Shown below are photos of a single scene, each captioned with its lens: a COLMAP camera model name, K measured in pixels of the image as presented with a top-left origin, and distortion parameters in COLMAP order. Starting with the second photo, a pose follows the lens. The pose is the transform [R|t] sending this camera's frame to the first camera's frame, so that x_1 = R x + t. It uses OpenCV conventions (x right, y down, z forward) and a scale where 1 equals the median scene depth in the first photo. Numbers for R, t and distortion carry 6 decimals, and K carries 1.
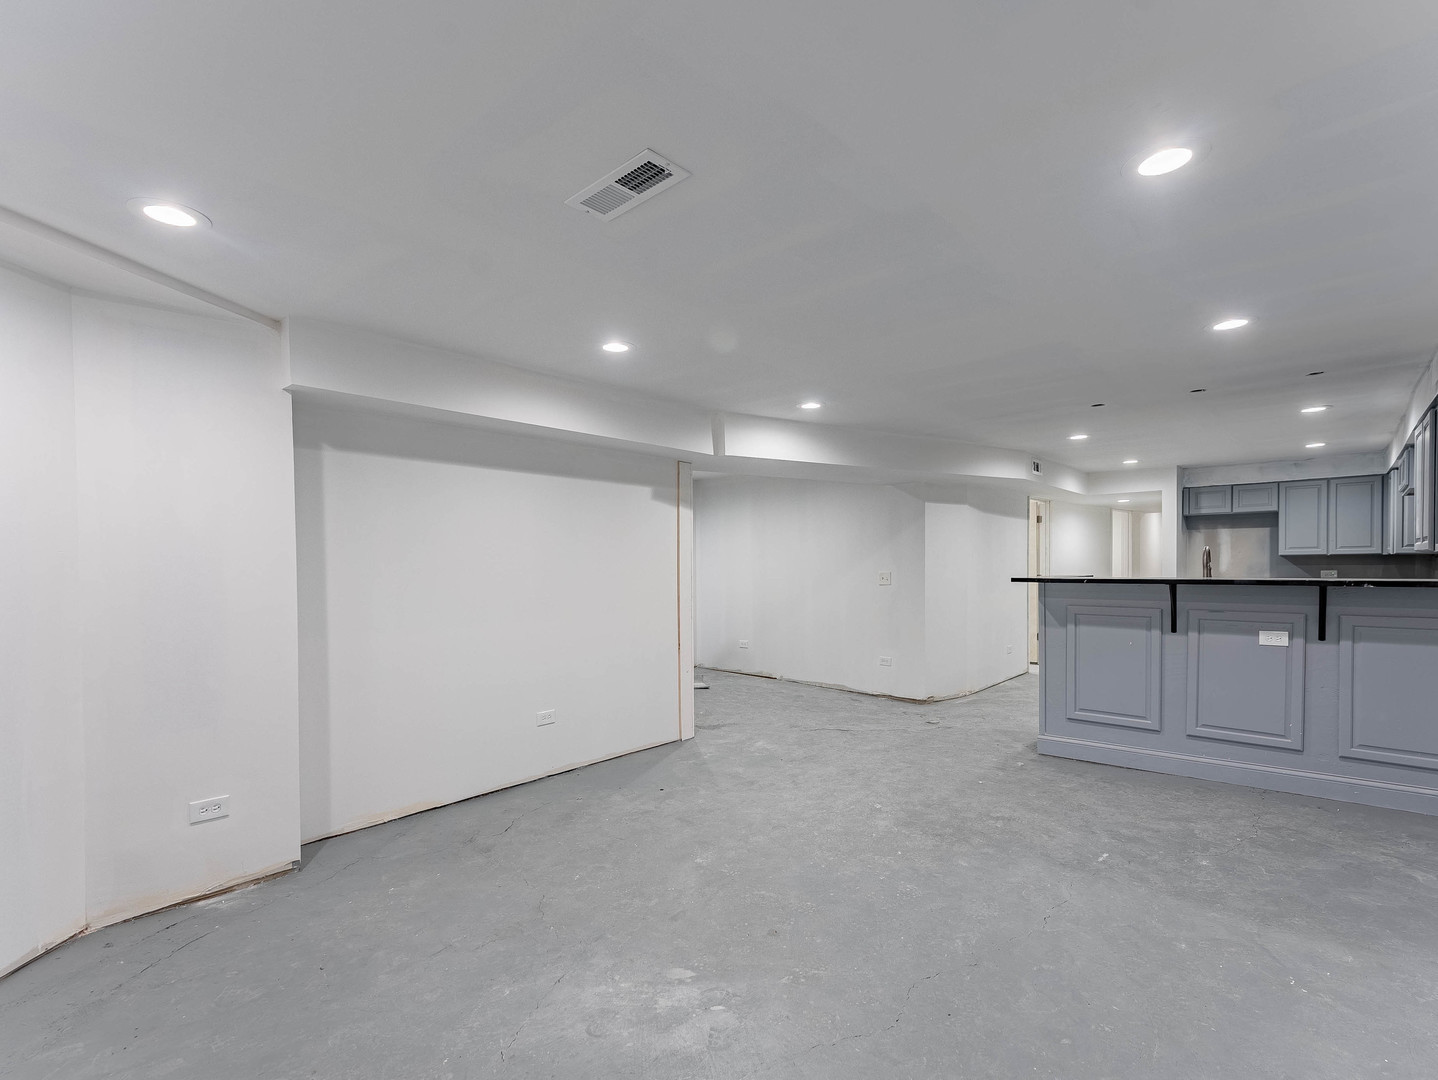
lens RADIAL K [[692.2, 0, 730.4], [0, 692.2, 544.0], [0, 0, 1]] dist [0.001073, 0.000776]
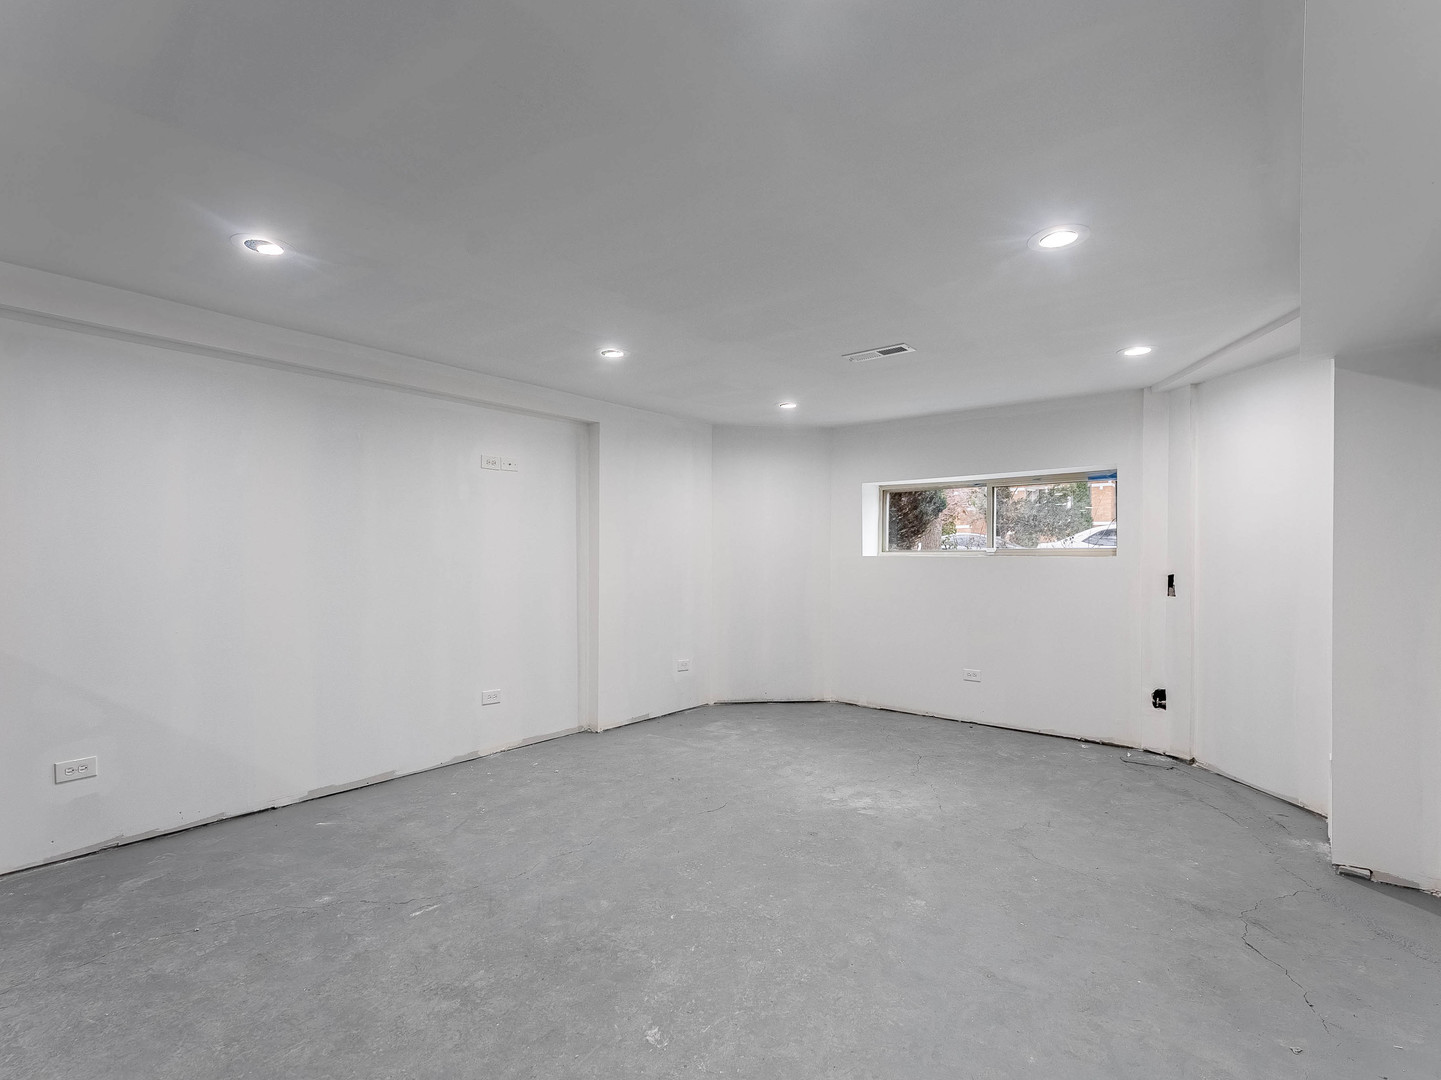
lens RADIAL K [[692.2, 0, 713.2], [0, 692.2, 546.3], [0, 0, 1]] dist [0.002394, 0.001552]
pose [[-0.999666, 0.006340, -0.025035, 0.228160], [0.007443, 0.998995, -0.044195, 0.069519], [0.024730, -0.044366, -0.998709, 1.903399]]
